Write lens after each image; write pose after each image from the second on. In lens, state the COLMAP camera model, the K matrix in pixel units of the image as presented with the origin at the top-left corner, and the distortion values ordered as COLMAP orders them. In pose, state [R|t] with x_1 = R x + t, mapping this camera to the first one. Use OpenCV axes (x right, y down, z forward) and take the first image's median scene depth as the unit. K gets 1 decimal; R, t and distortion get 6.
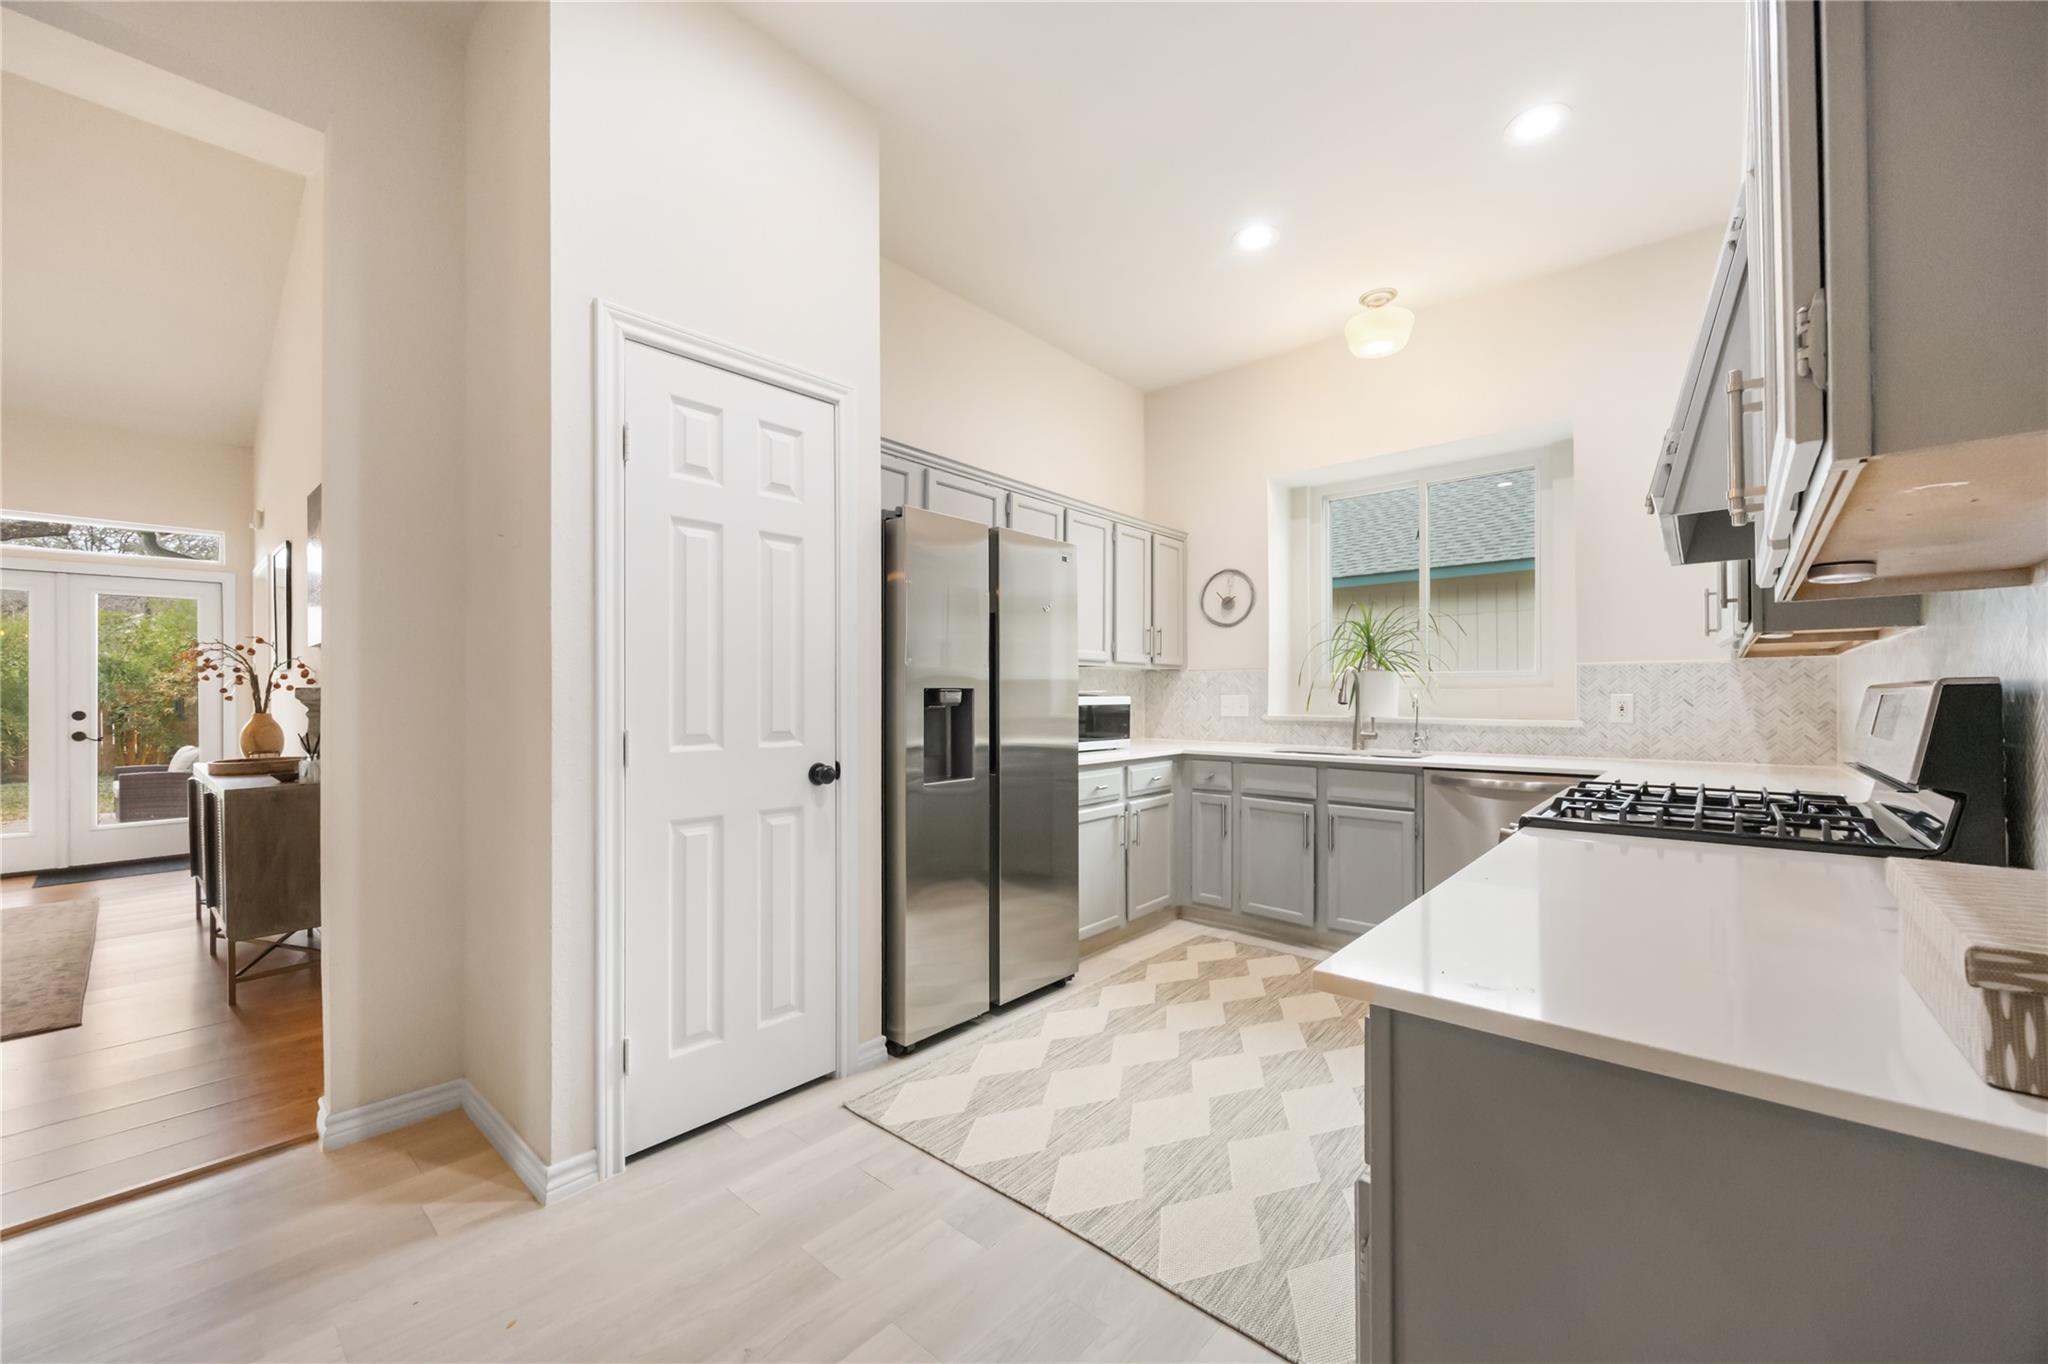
lens RADIAL K [[796.2, 0, 1015.5], [0, 796.2, 684.0], [0, 0, 1]] dist [-0.000251, 0.000043]
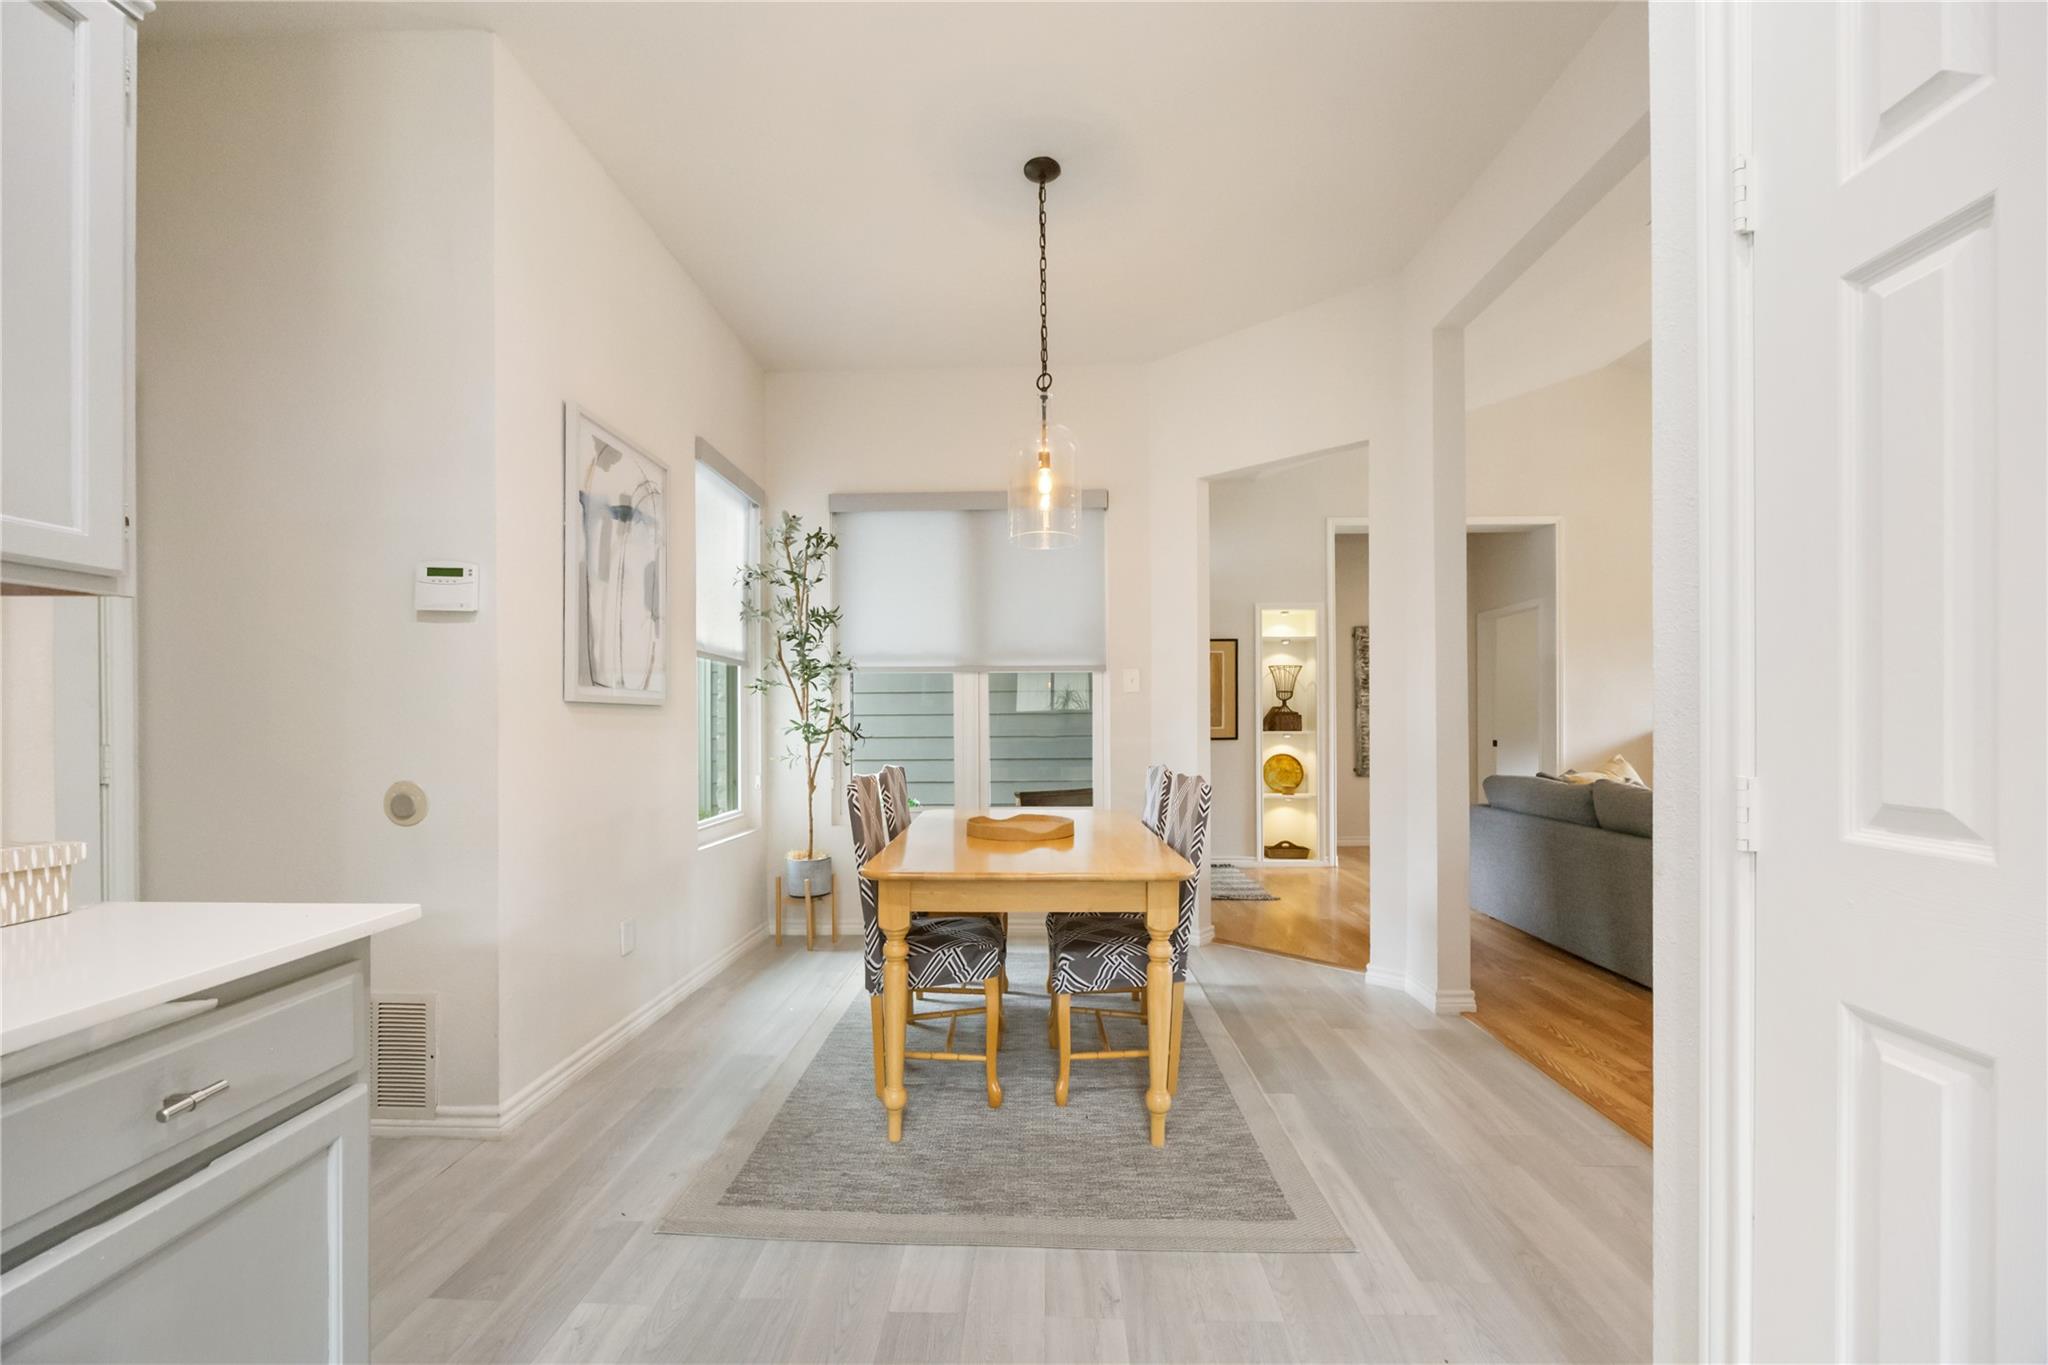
lens RADIAL K [[807.7, 0, 1015.9], [0, 807.7, 712.4], [0, 0, 1]] dist [0.000515, 0.000013]
pose [[-0.772332, 0.000790, -0.635219, 0.101680], [0.016178, 0.999699, -0.018427, 0.010825], [0.635013, -0.024508, -0.772112, 0.615931]]
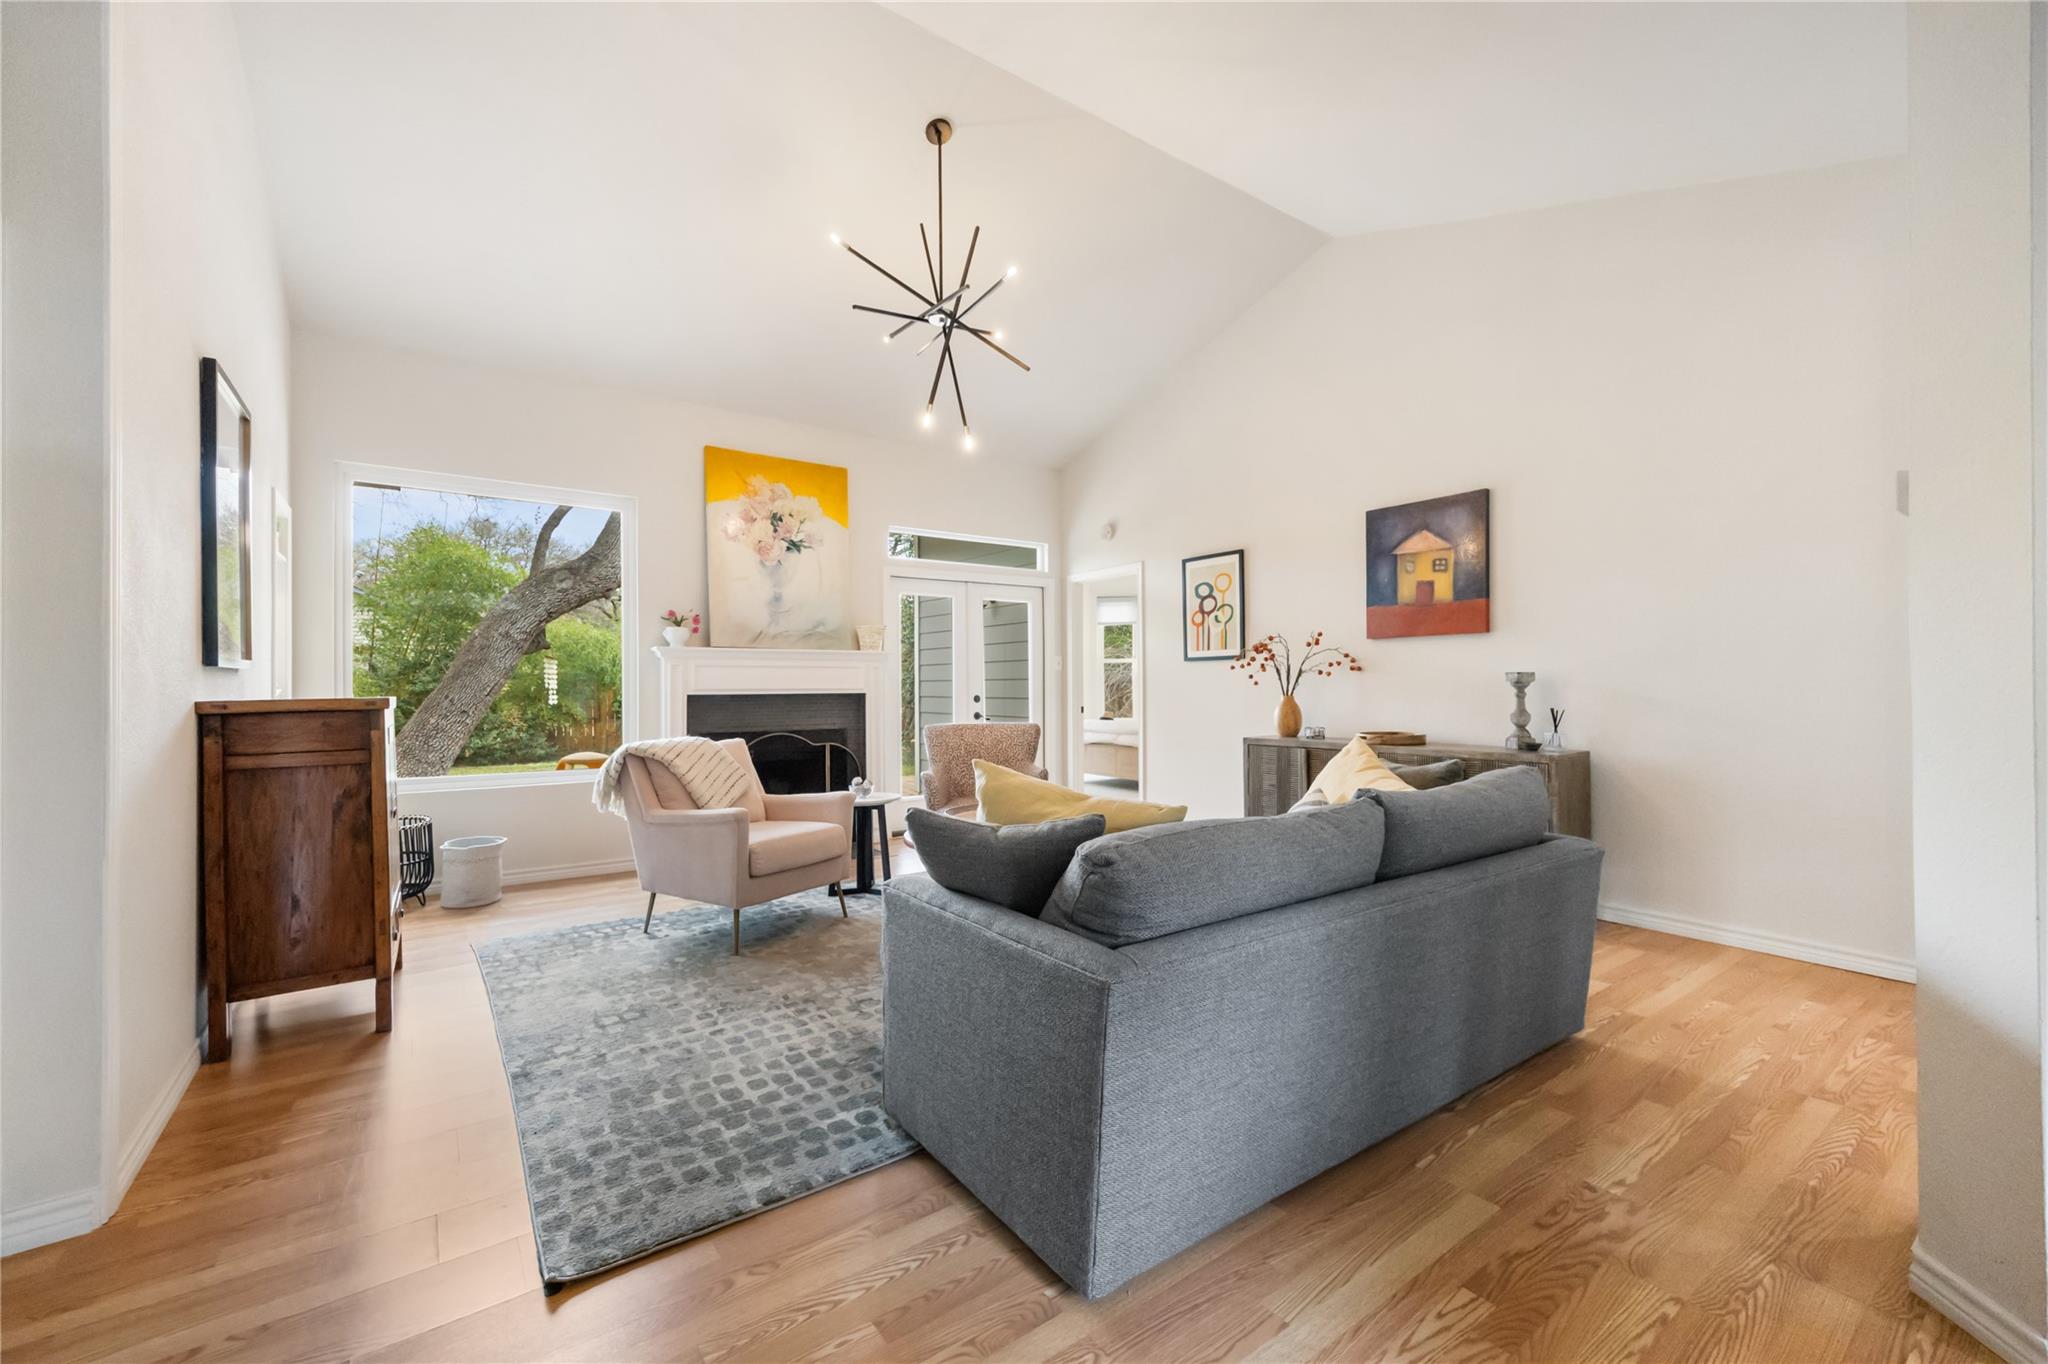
lens RADIAL K [[833.3, 0, 1024.0], [0, 833.3, 682.0], [0, 0, 1]] dist [-0.000523, -0.000005]
pose [[0.977021, -0.002300, -0.213131, -1.265163], [0.003847, 0.999969, 0.006844, 0.008173], [0.213108, -0.007507, 0.977000, -0.352367]]
